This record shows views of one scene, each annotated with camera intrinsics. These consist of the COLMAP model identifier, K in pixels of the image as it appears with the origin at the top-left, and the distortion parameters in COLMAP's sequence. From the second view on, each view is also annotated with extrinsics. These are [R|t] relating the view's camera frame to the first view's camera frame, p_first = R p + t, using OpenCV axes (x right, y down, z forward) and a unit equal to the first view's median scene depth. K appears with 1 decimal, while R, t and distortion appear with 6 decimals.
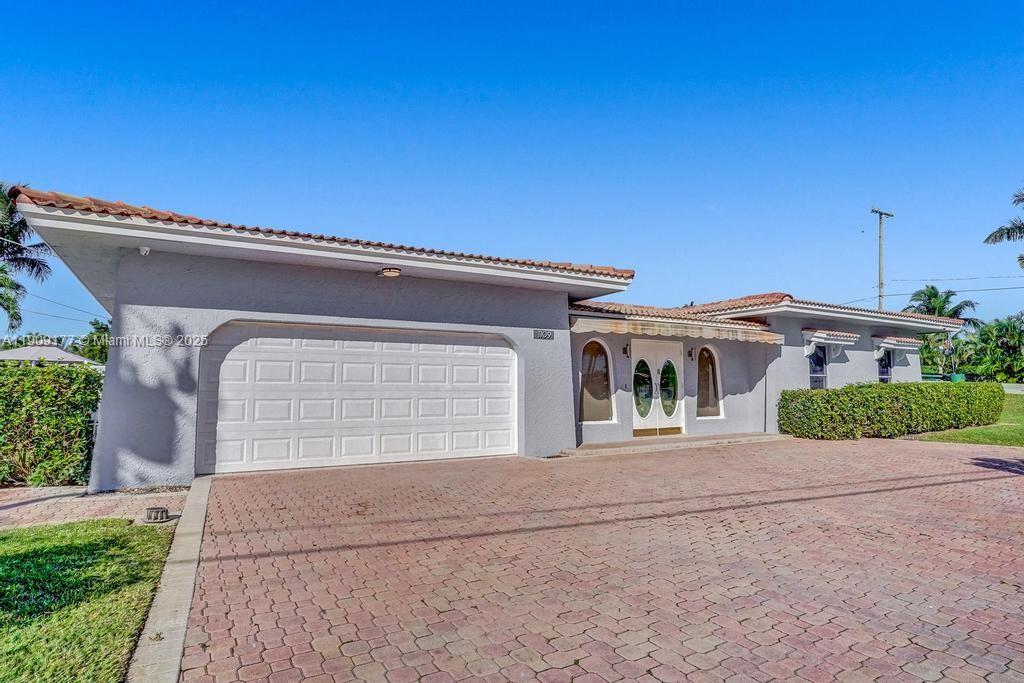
lens RADIAL K [[534.5, 0, 512.0], [0, 534.5, 341.5], [0, 0, 1]] dist [-0.049451, 0.025400]
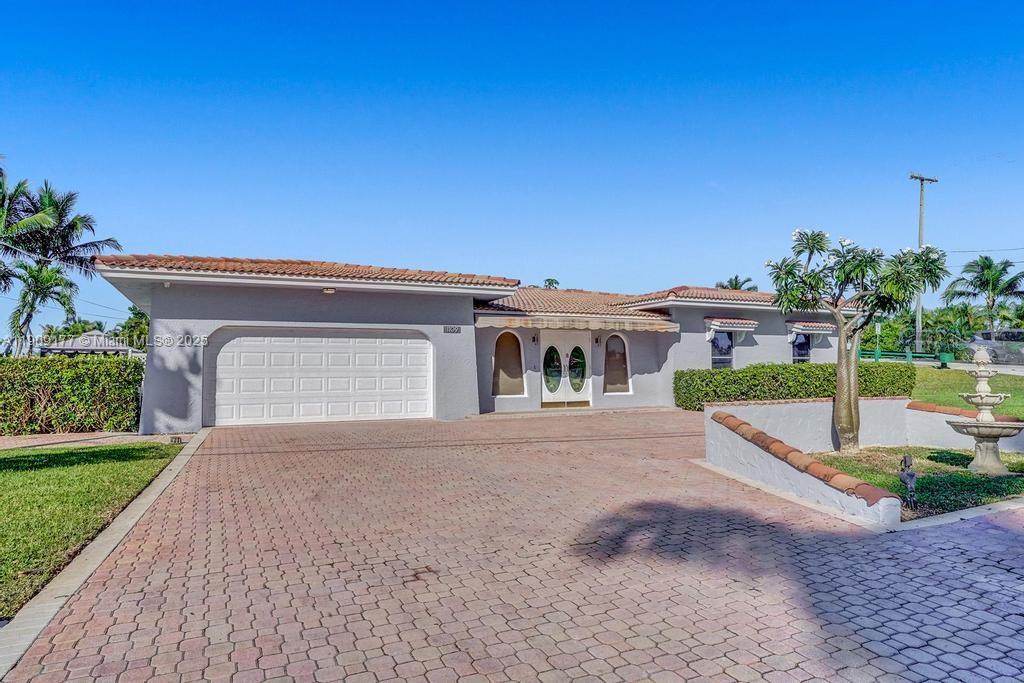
lens RADIAL K [[593.8, 0, 512.7], [0, 593.8, 335.3], [0, 0, 1]] dist [-0.018745, -0.000344]
pose [[0.994877, -0.012002, -0.100379, 0.304088], [0.014869, 0.999501, 0.027867, -0.031998], [0.099995, -0.029217, 0.994559, -0.395922]]
